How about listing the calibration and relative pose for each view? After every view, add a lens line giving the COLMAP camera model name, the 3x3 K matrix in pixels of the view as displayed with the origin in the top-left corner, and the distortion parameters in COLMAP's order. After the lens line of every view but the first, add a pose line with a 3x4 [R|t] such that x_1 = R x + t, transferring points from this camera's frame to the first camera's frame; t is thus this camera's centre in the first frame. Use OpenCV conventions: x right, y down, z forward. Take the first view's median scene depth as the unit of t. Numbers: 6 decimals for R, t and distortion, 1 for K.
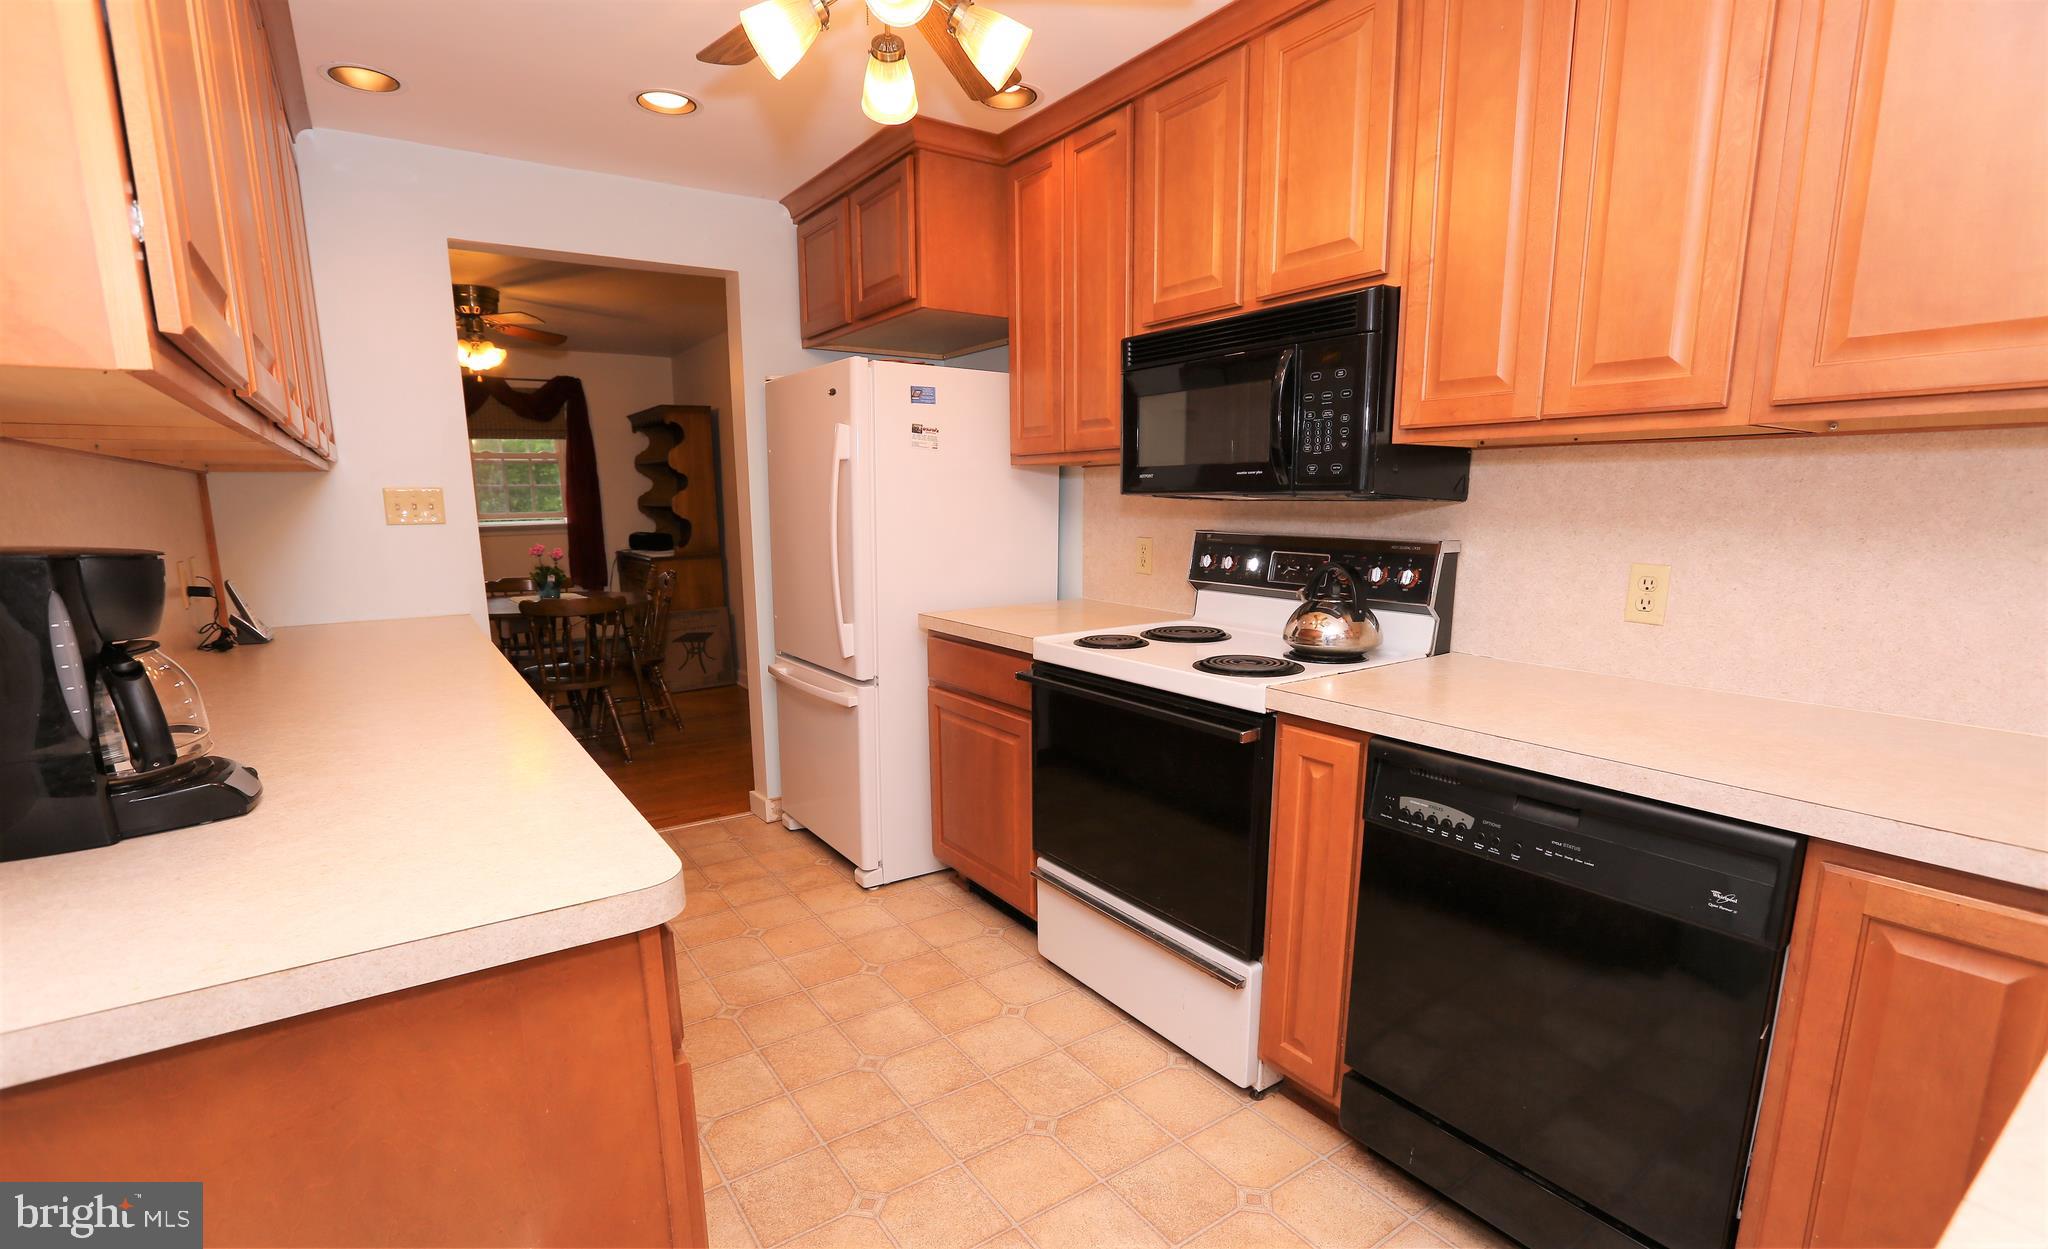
lens RADIAL K [[974.0, 0, 1014.9], [0, 974.0, 677.7], [0, 0, 1]] dist [-0.001785, -0.000084]
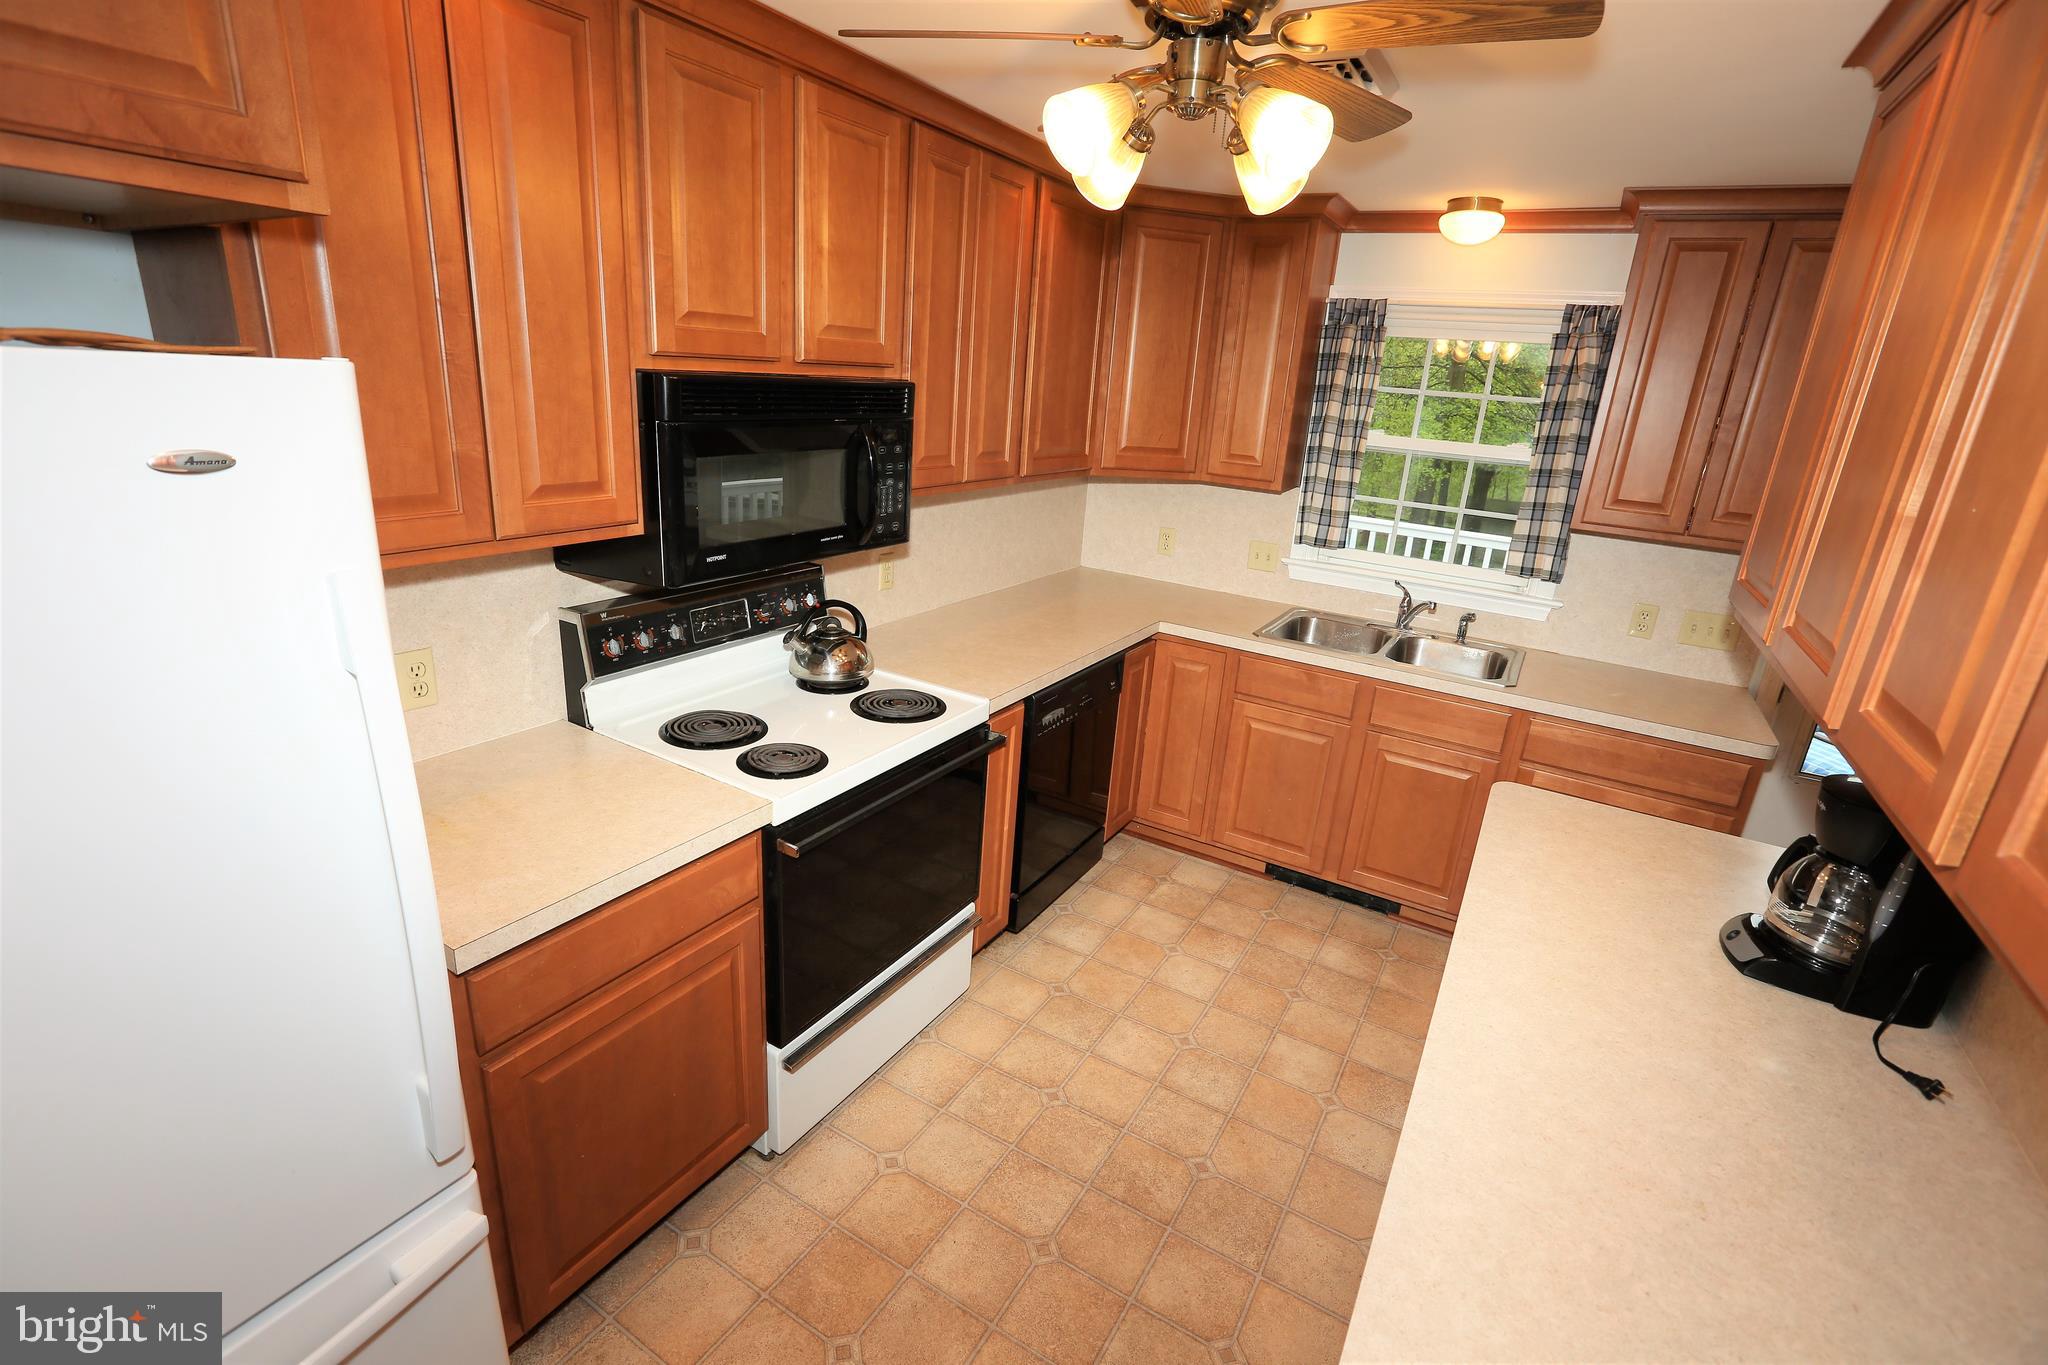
lens RADIAL K [[929.7, 0, 1015.9], [0, 929.7, 675.2], [0, 0, 1]] dist [-0.037664, 0.008901]
pose [[-0.426128, -0.296283, 0.854770, -0.762546], [0.103800, 0.922596, 0.371540, -0.446196], [-0.898688, 0.247048, -0.362390, 1.295765]]
